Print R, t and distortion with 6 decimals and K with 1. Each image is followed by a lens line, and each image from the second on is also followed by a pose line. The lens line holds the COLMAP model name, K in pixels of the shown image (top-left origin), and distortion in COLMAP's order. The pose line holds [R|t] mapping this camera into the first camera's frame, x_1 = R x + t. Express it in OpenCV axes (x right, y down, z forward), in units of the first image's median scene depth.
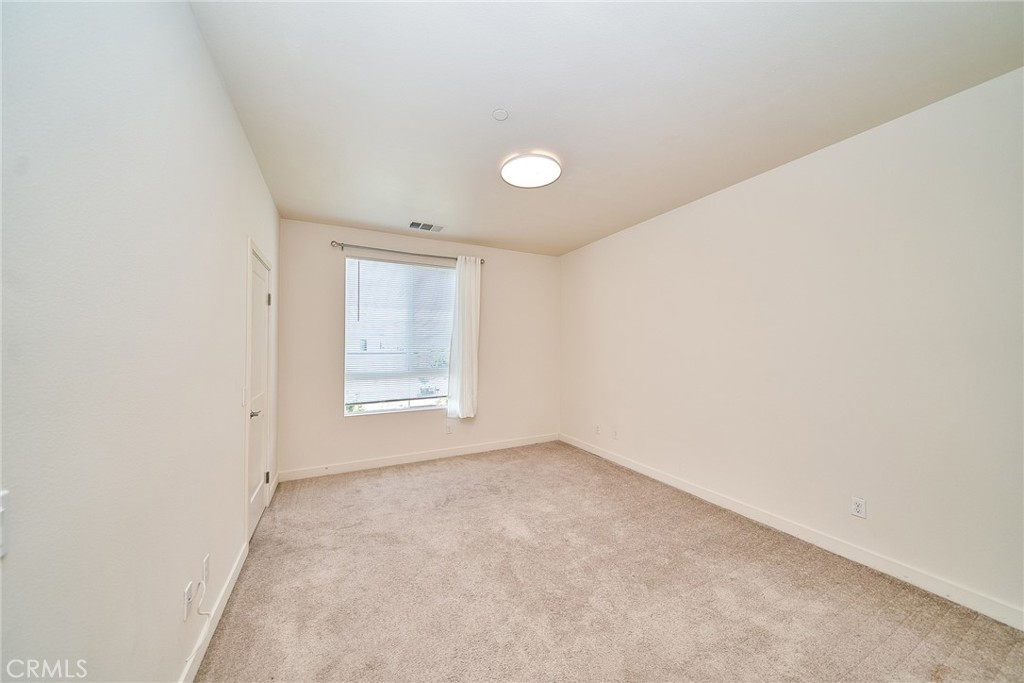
lens RADIAL K [[352.2, 0, 512.1], [0, 352.2, 345.4], [0, 0, 1]] dist [-0.001179, -0.000099]
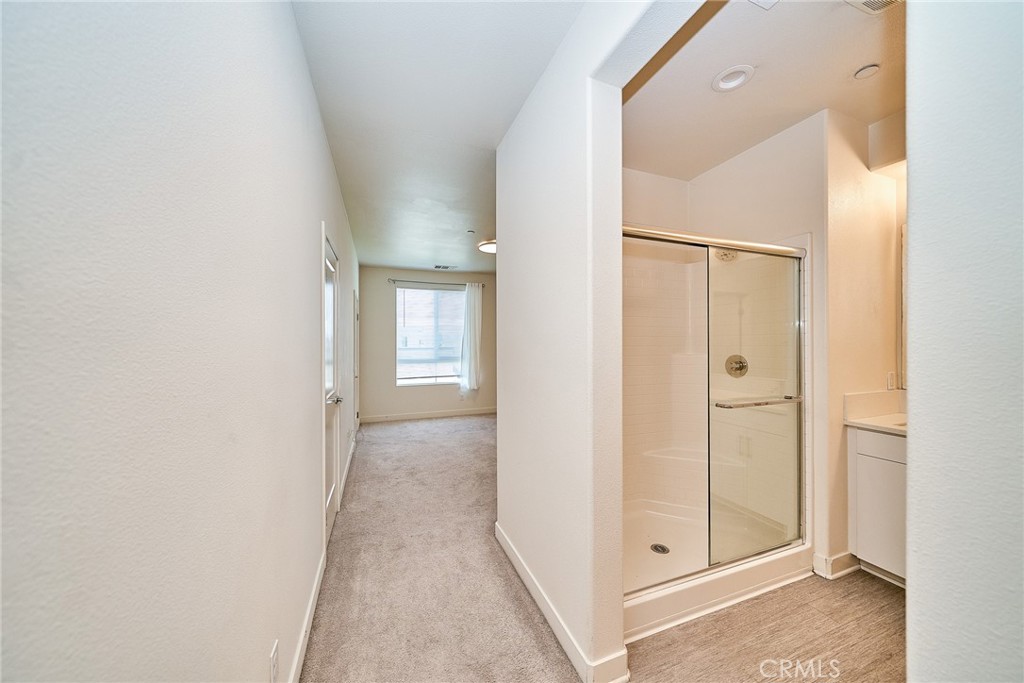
lens RADIAL K [[352.2, 0, 512.1], [0, 352.2, 345.4], [0, 0, 1]] dist [-0.001179, -0.000099]
pose [[0.994840, -0.003987, -0.101378, 0.220848], [0.005349, 0.999899, 0.013160, -0.003845], [0.101315, -0.013634, 0.994761, -0.561918]]
